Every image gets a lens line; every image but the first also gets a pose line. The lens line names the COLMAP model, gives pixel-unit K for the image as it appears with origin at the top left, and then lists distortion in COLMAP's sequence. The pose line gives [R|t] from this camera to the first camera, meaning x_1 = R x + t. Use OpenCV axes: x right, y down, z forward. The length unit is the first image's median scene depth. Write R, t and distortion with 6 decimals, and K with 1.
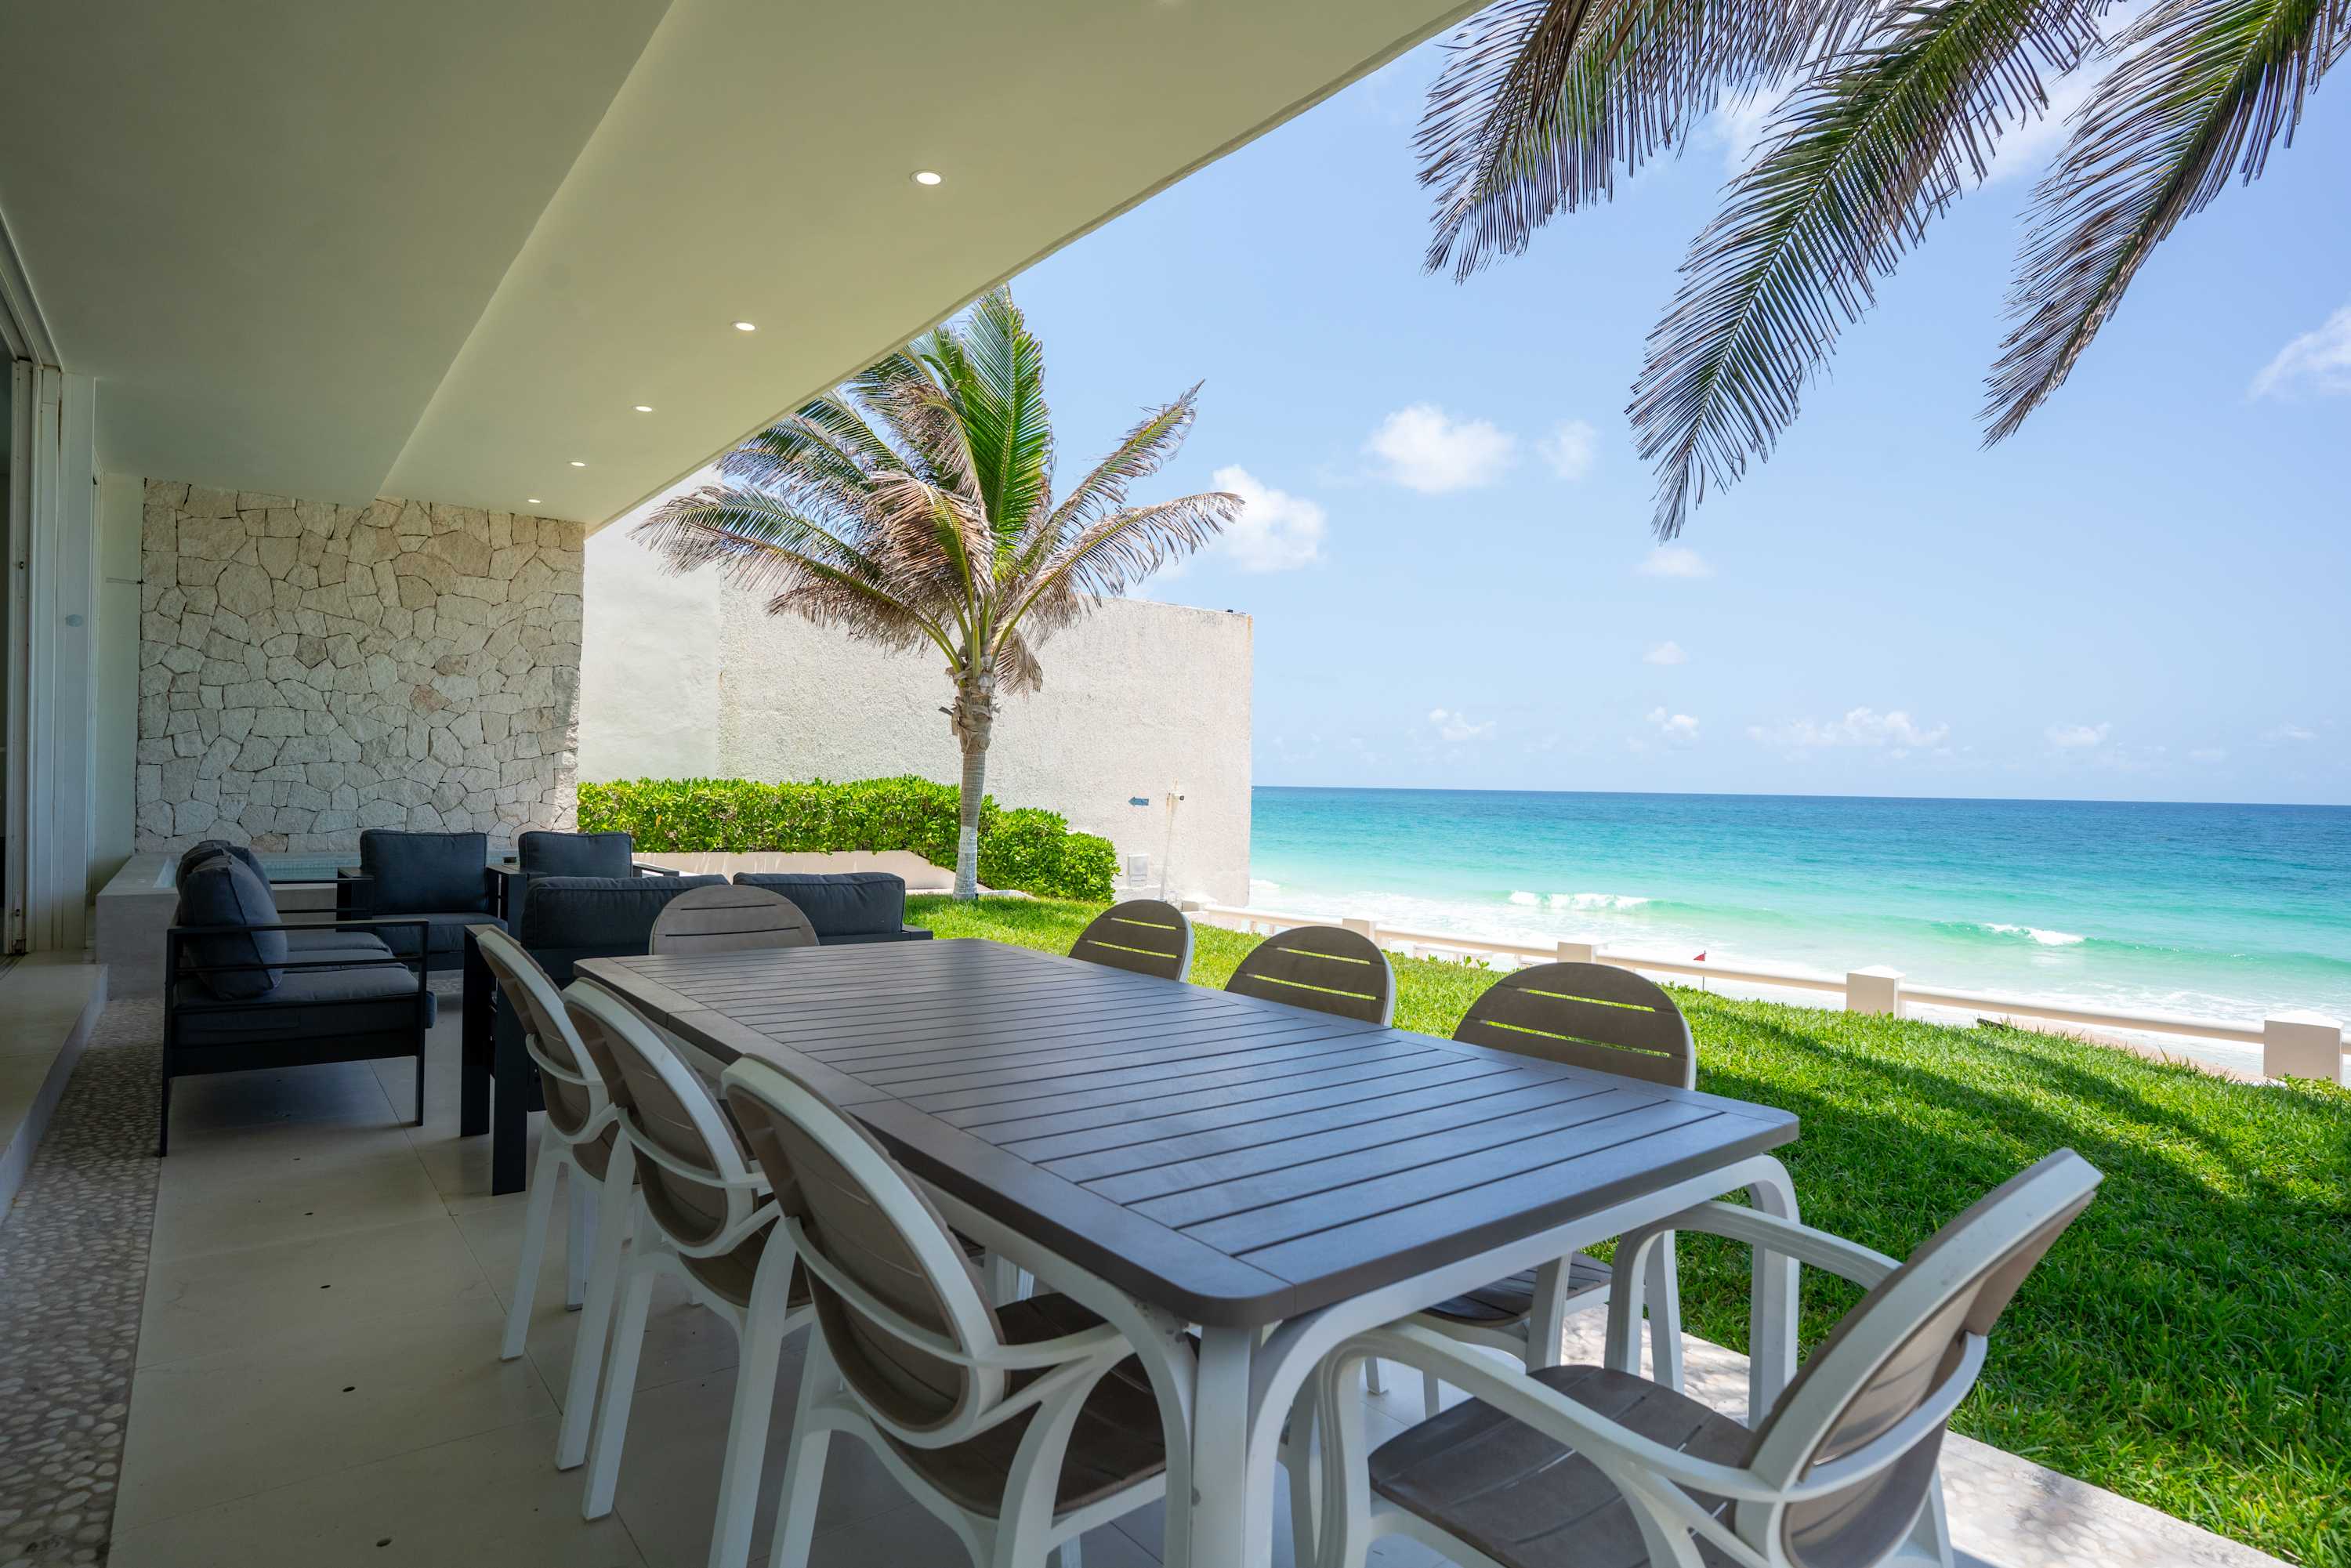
lens RADIAL K [[1213.2, 0, 1174.8], [0, 1213.2, 786.1], [0, 0, 1]] dist [-0.000043, 0.000073]
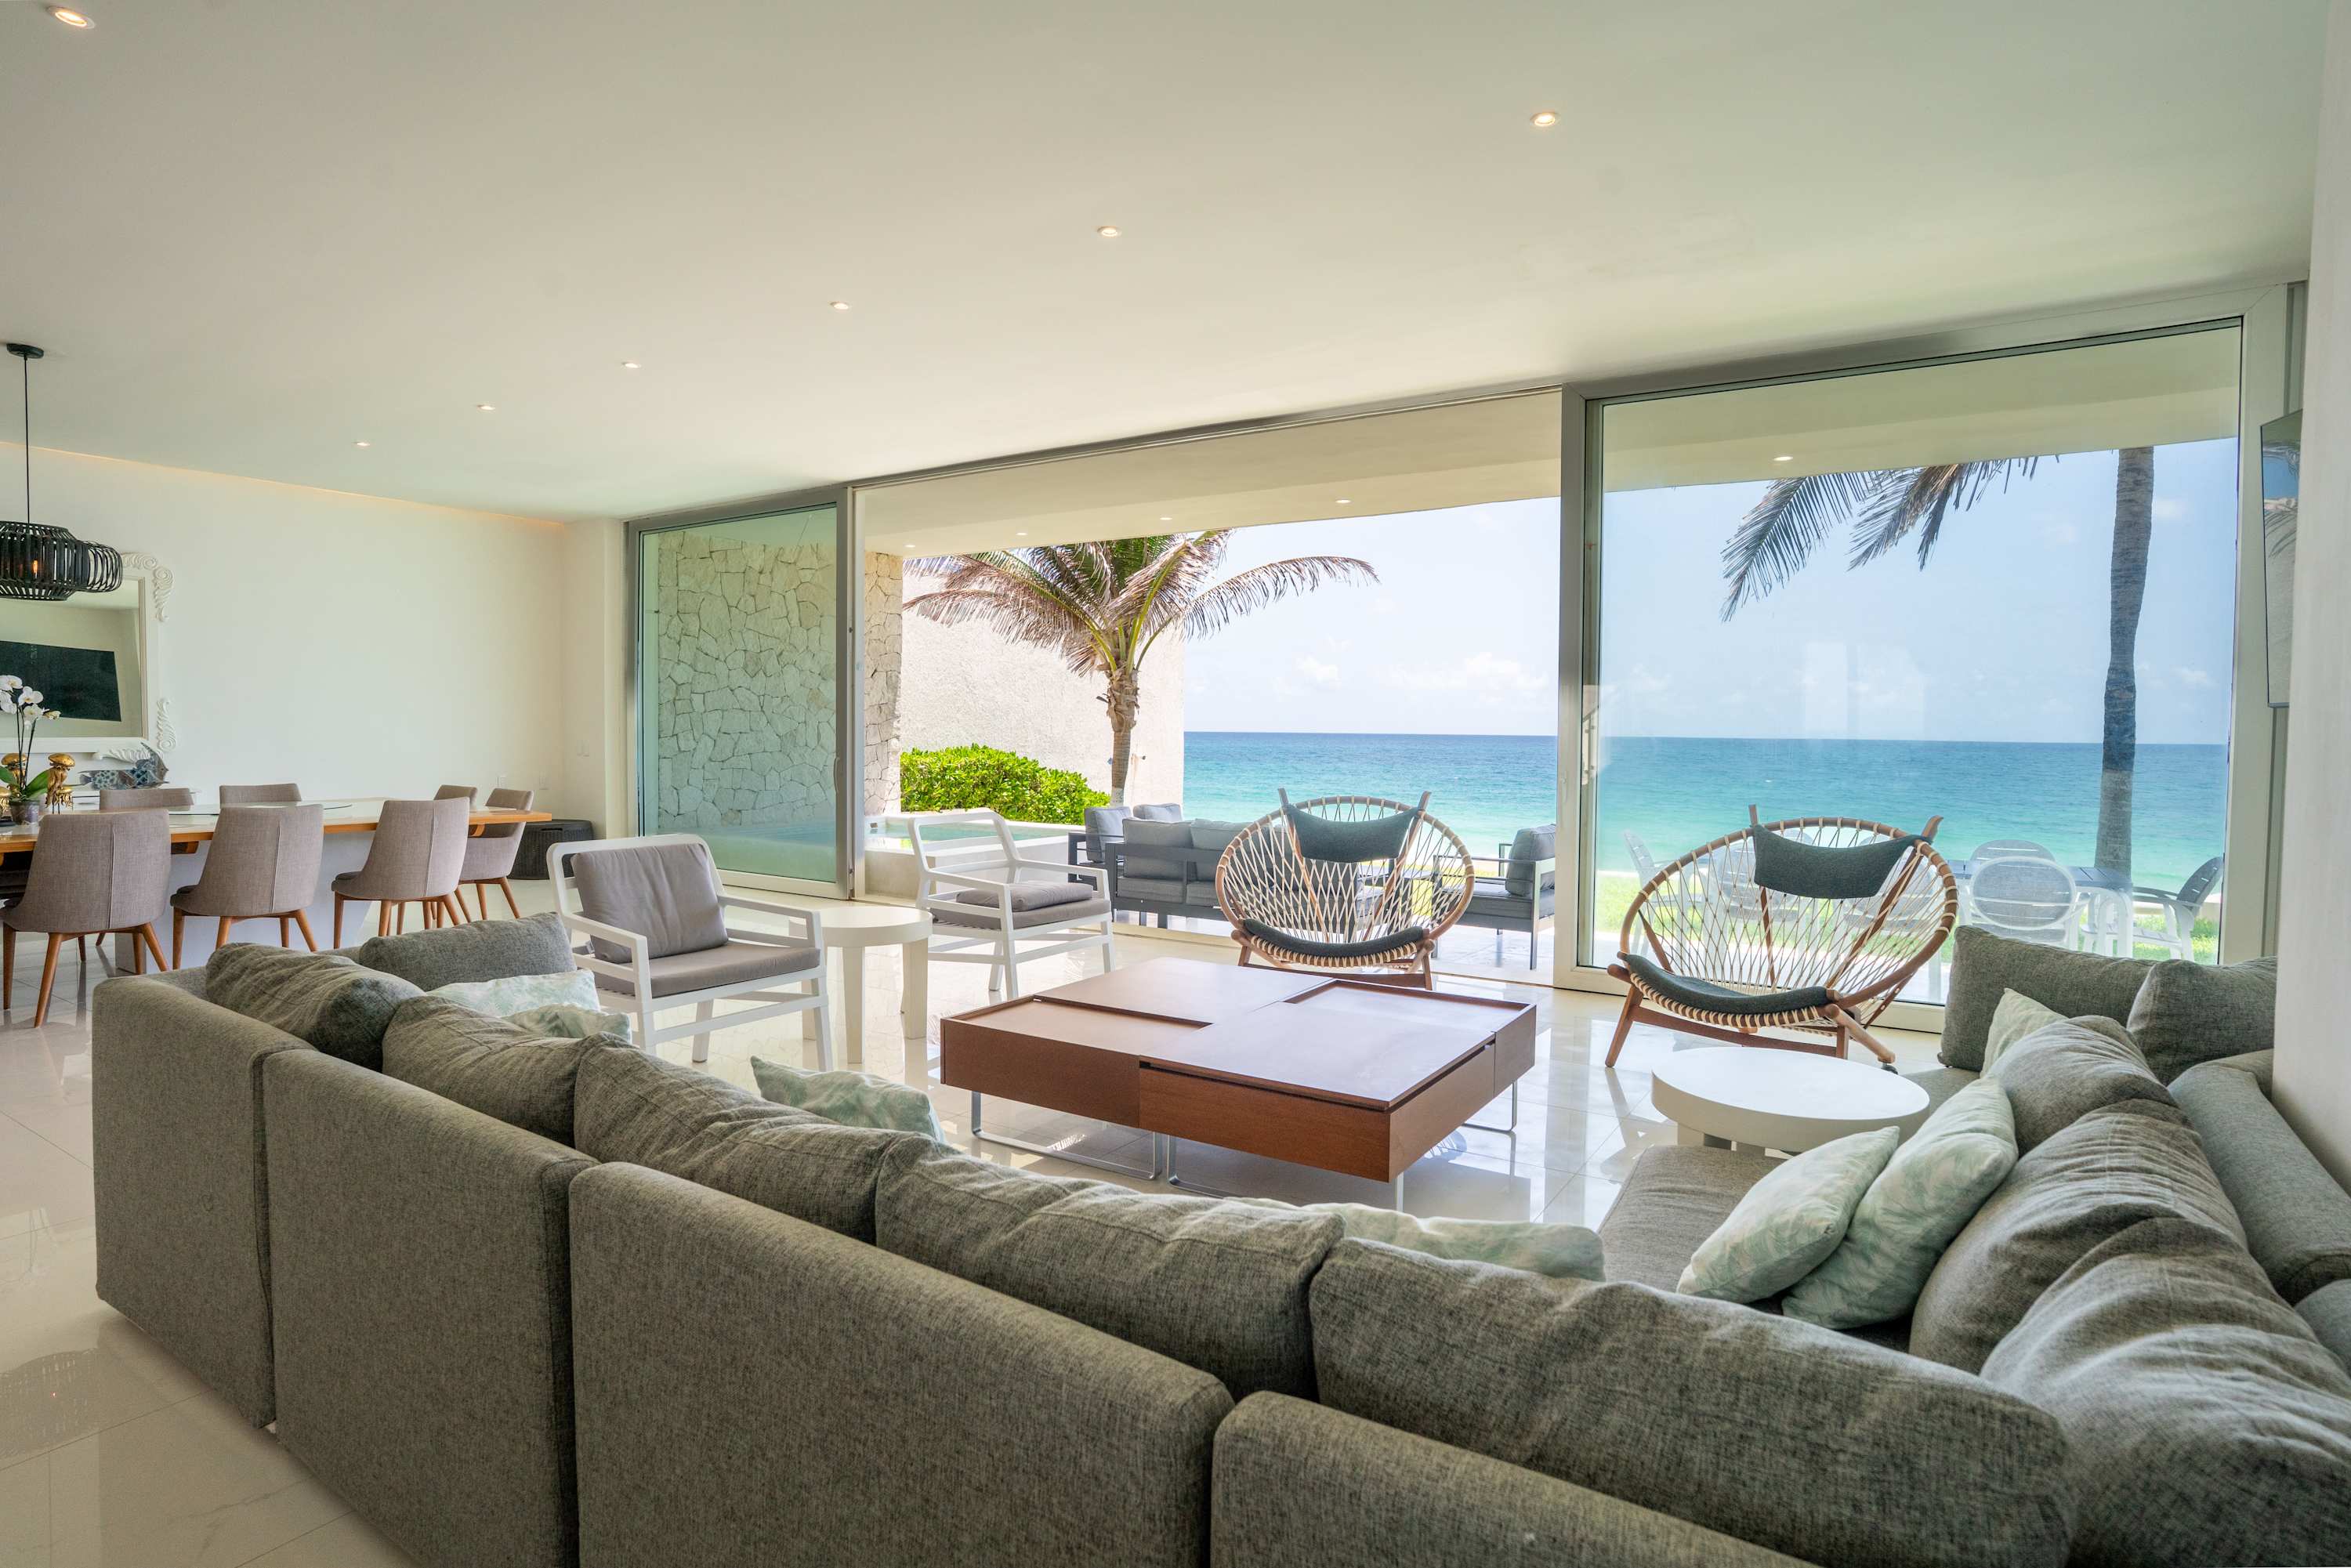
lens RADIAL K [[1213.2, 0, 1170.9], [0, 1213.2, 772.9], [0, 0, 1]] dist [-0.000043, 0.000073]
pose [[0.947520, -0.020192, 0.319058, -0.706371], [0.007577, 0.999141, 0.040731, -0.046774], [-0.319606, -0.036176, 0.946860, -0.326161]]
